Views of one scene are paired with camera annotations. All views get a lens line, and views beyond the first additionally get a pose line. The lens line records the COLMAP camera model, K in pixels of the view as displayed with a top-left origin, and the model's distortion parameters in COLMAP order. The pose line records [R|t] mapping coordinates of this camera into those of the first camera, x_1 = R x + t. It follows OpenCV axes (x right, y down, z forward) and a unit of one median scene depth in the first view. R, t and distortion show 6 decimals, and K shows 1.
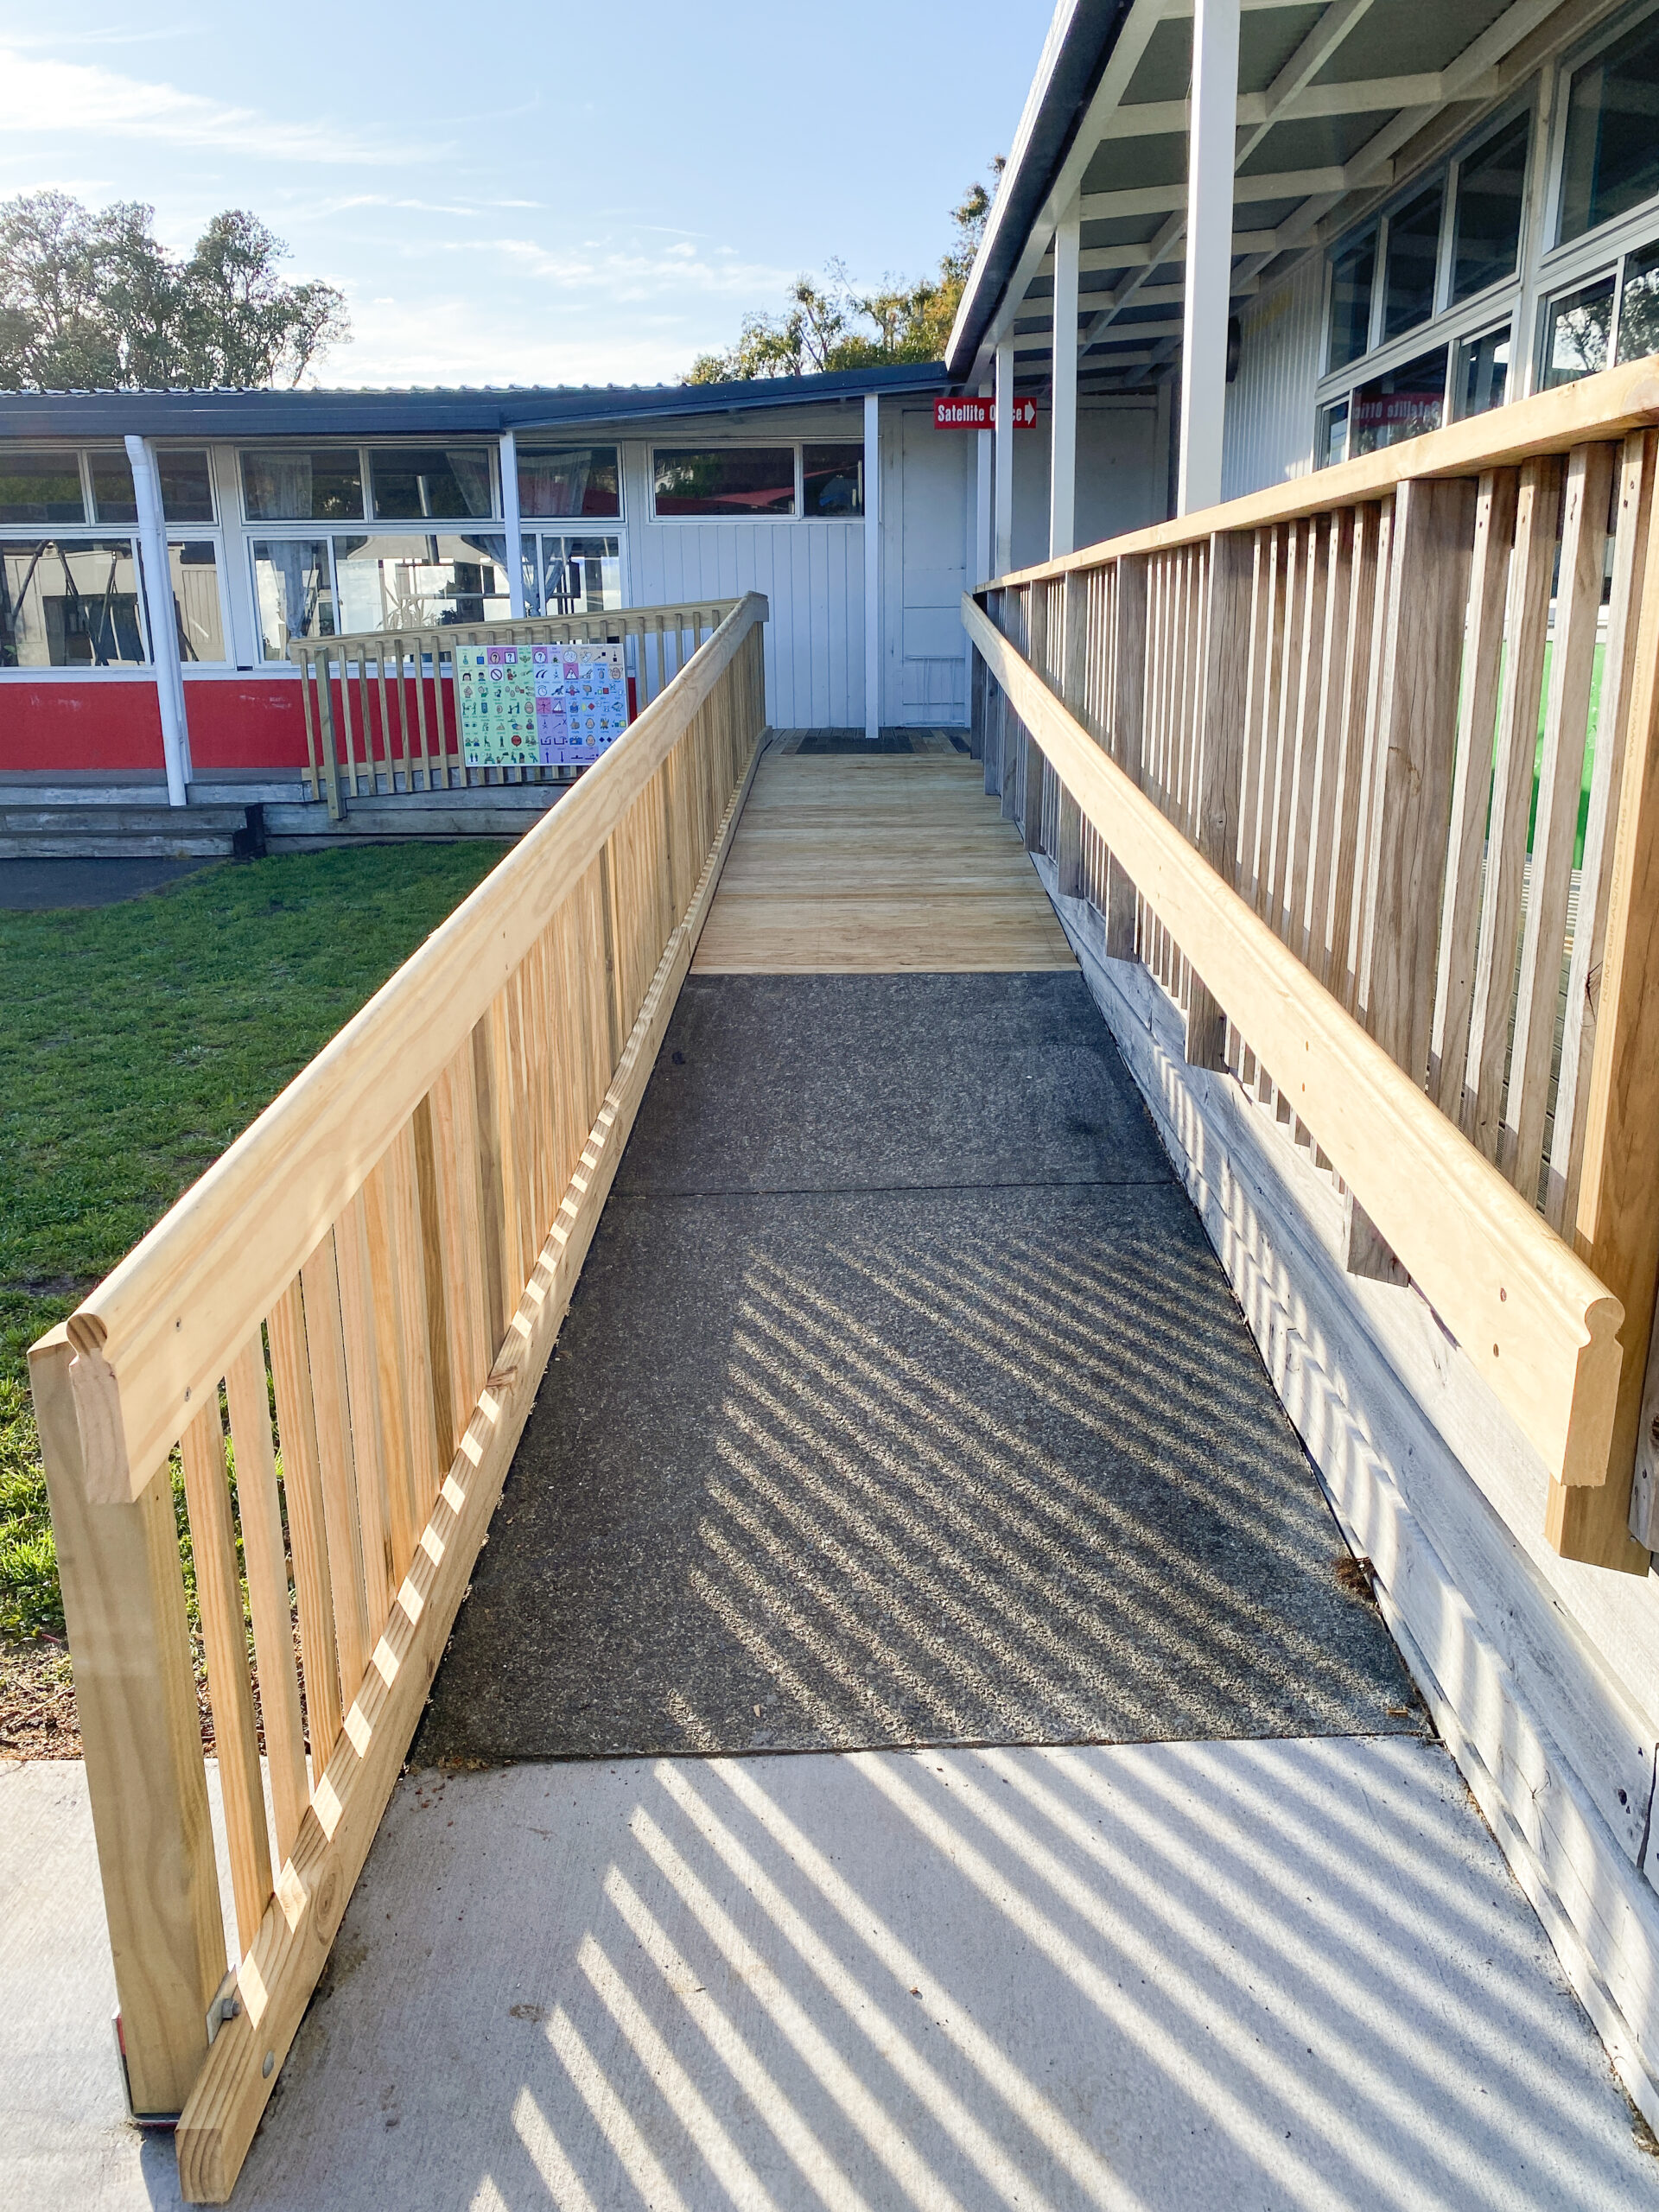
lens RADIAL K [[1678.0, 0, 837.1], [0, 1678.0, 1072.1], [0, 0, 1]] dist [0.048619, -0.065101]
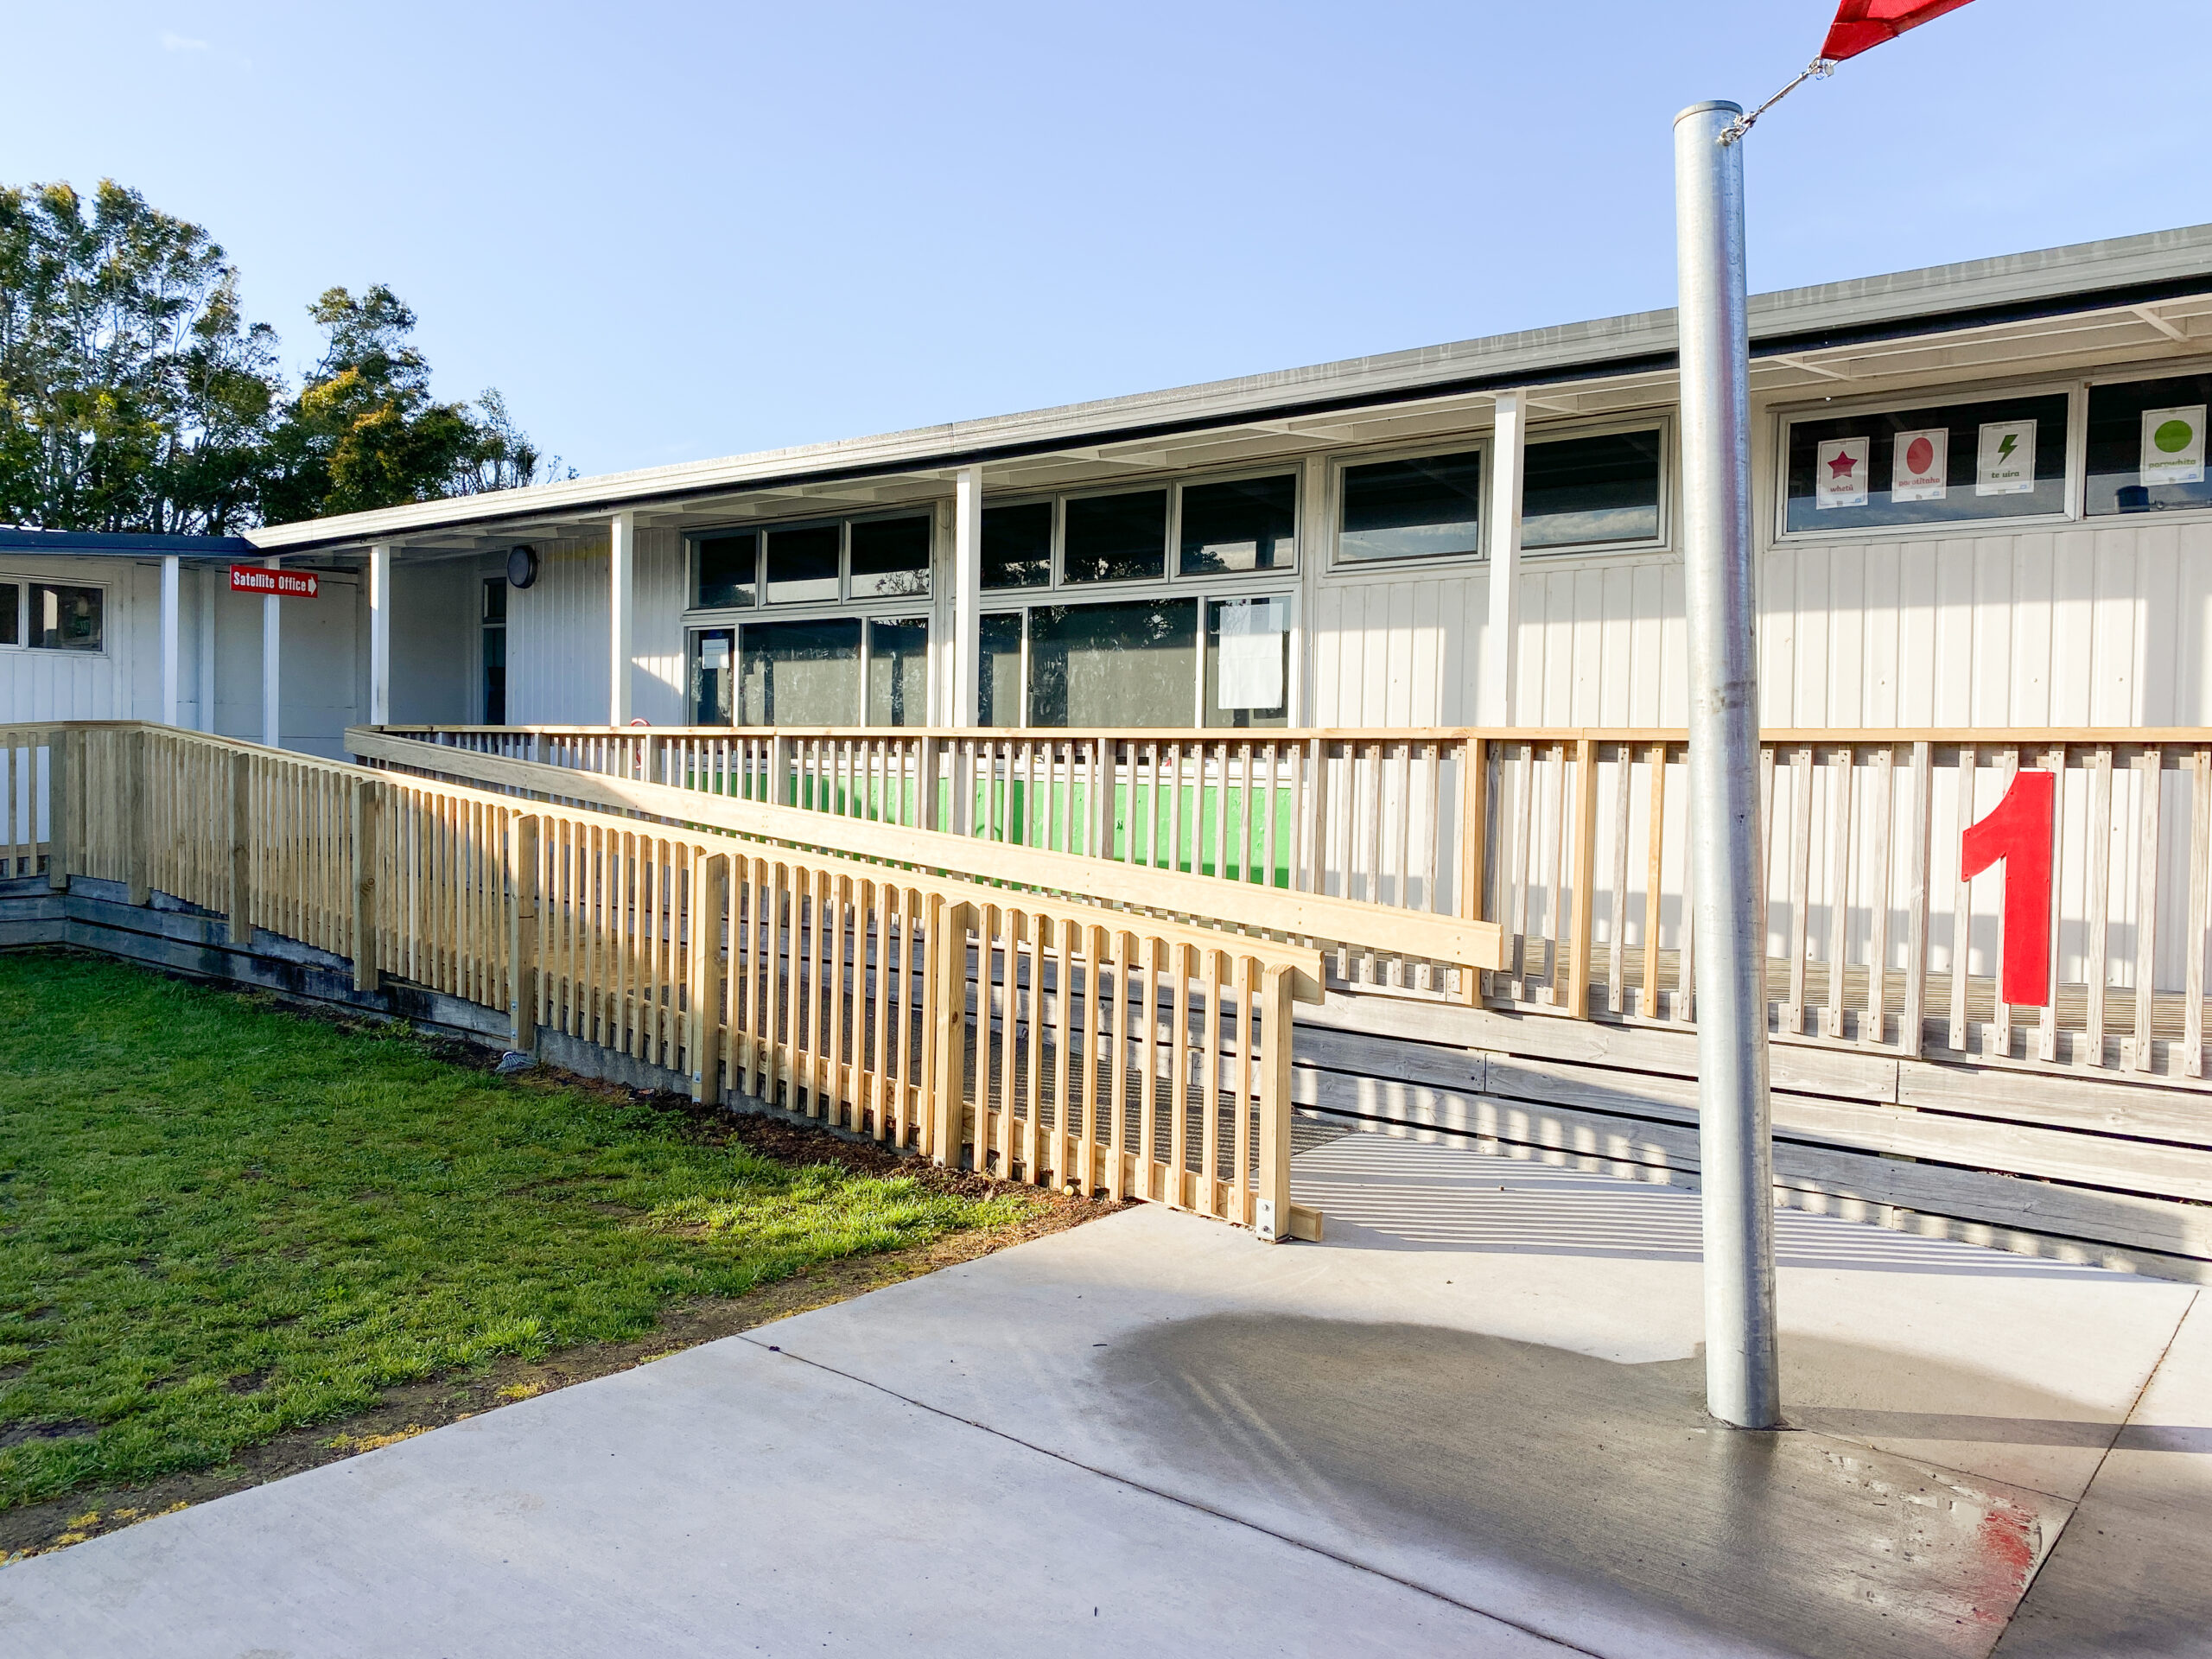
lens RADIAL K [[1678.0, 0, 1082.1], [0, 1678.0, 793.8], [0, 0, 1]] dist [0.048619, -0.065101]
pose [[0.628631, 0.004100, 0.777693, -0.499118], [0.176104, 0.973261, -0.147481, 0.032778], [-0.757503, 0.229666, 0.611100, -0.131607]]
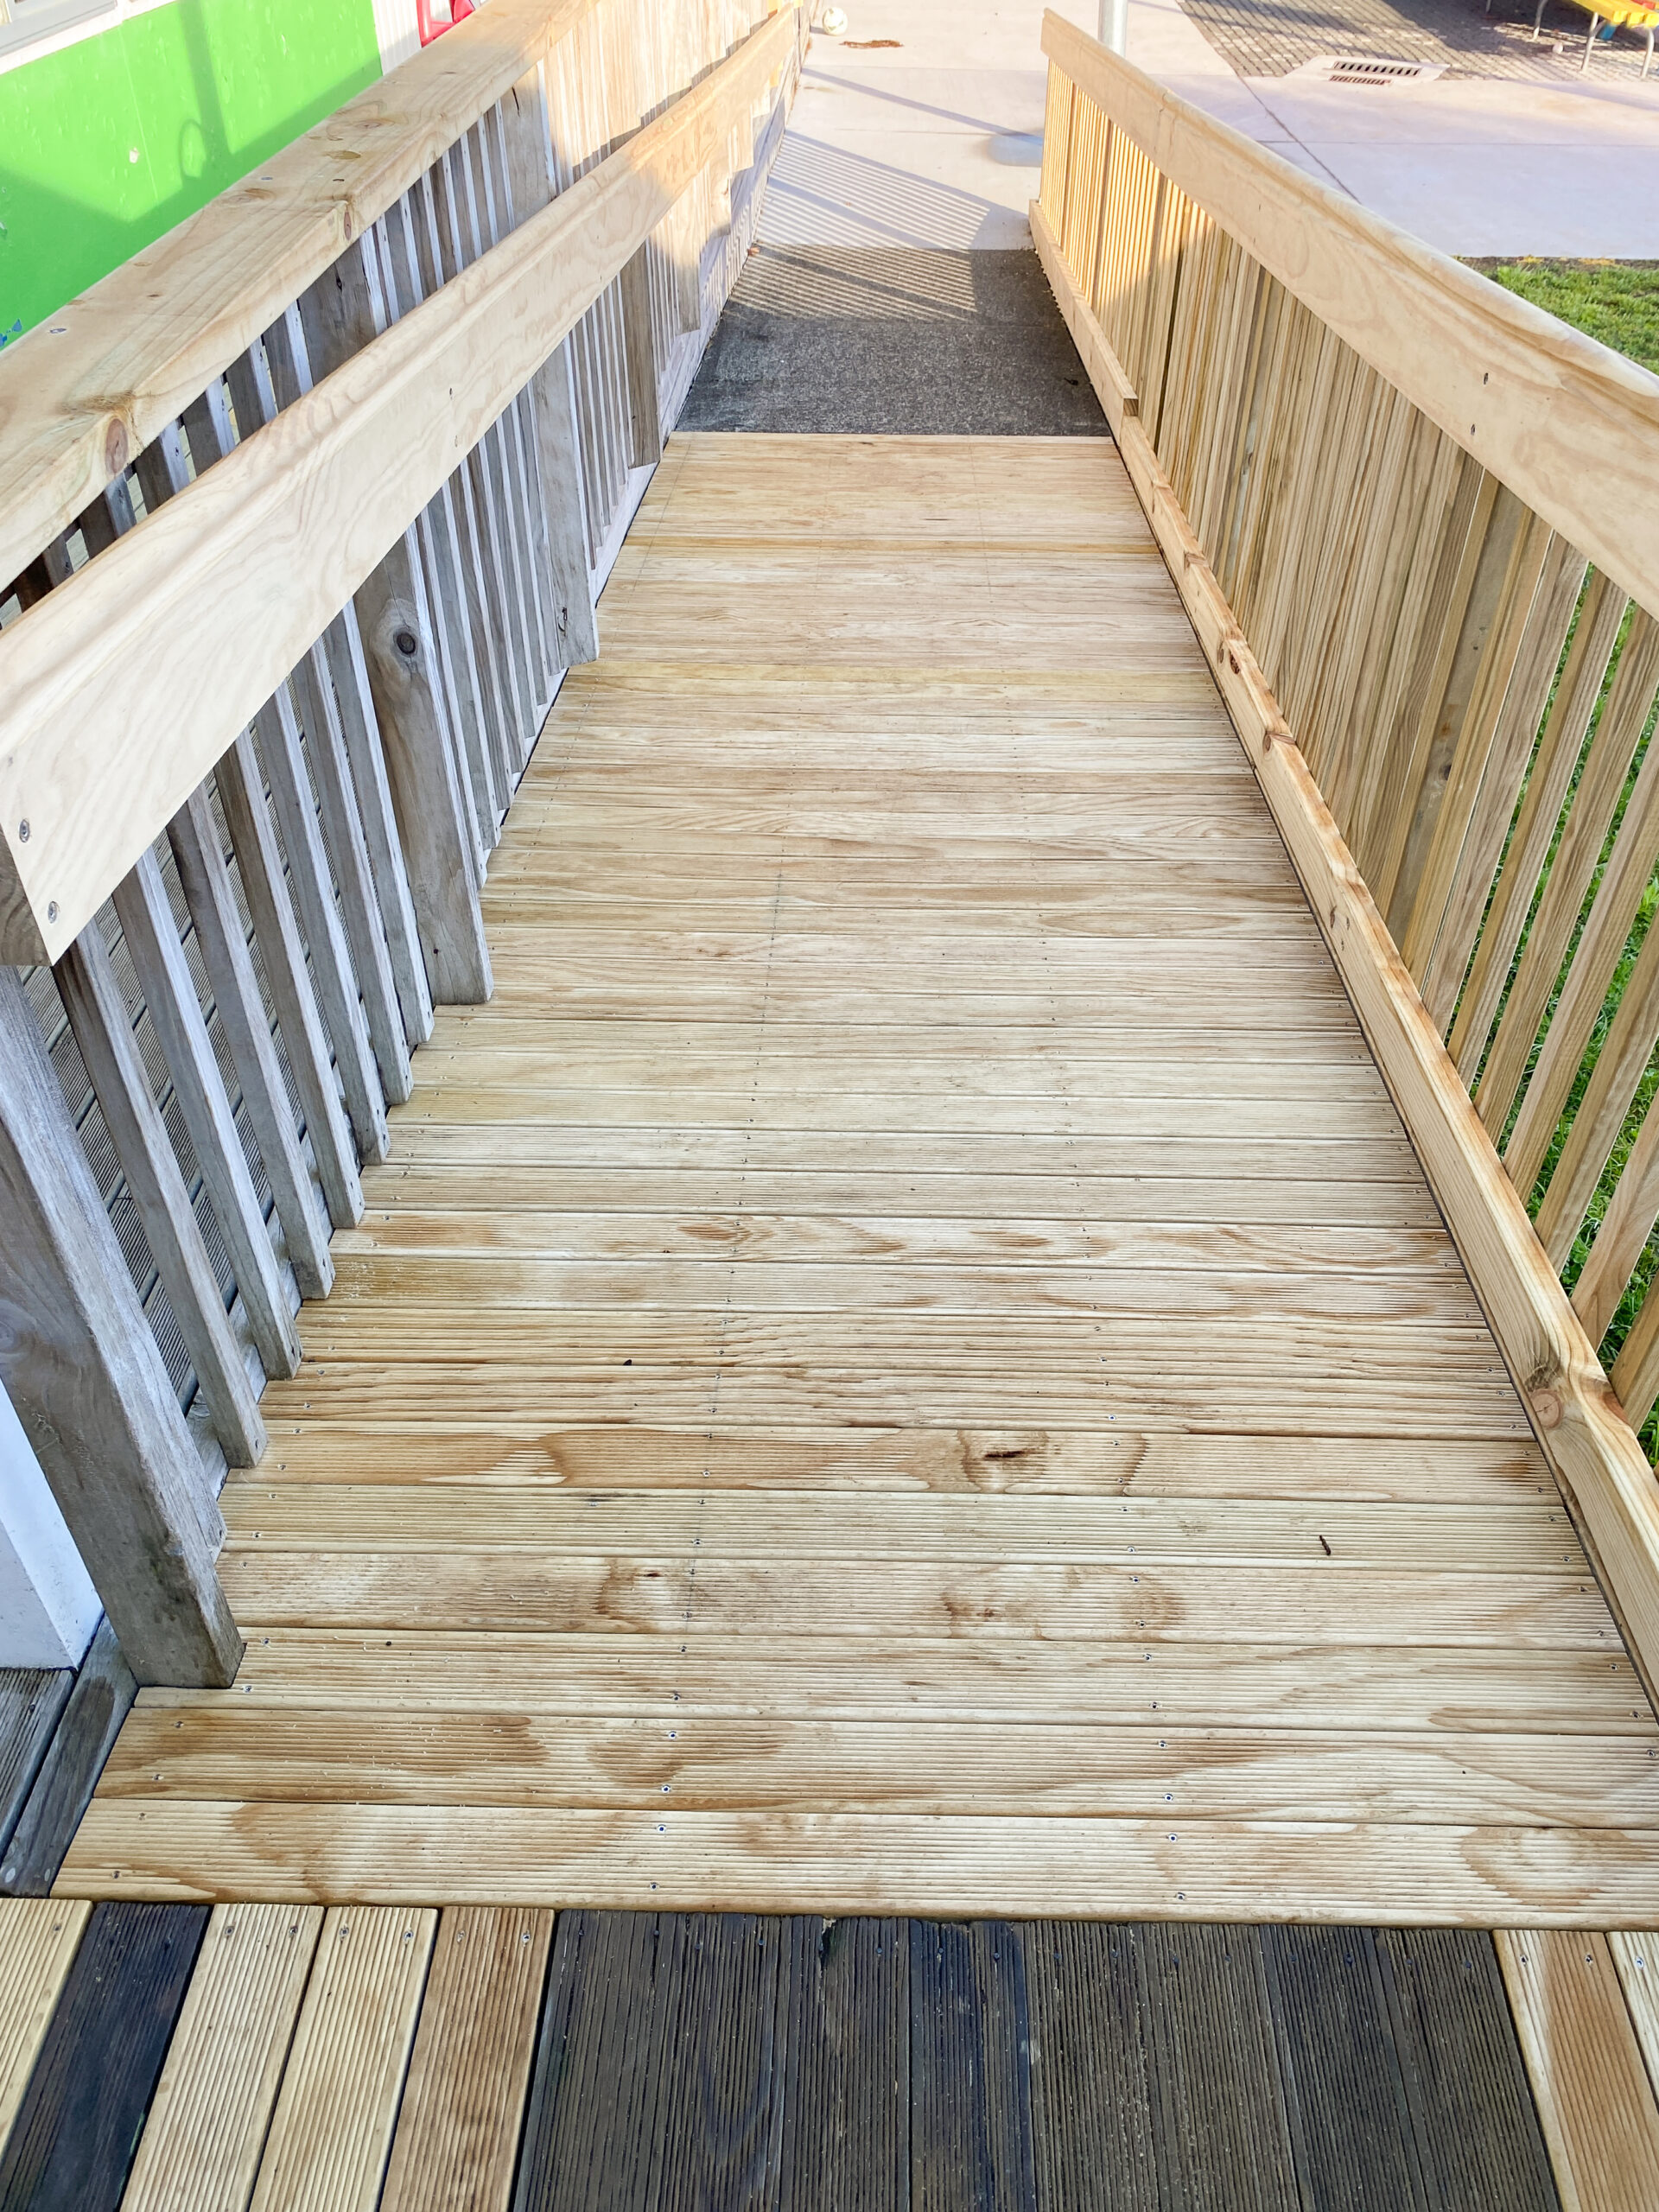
lens RADIAL K [[1678.0, 0, 861.7], [0, 1678.0, 1095.4], [0, 0, 1]] dist [0.048619, -0.065101]
pose [[-0.999981, -0.000317, 0.006159, 0.021197], [0.004830, 0.580818, 0.814019, -0.318725], [-0.003835, 0.814034, -0.580805, 0.979258]]
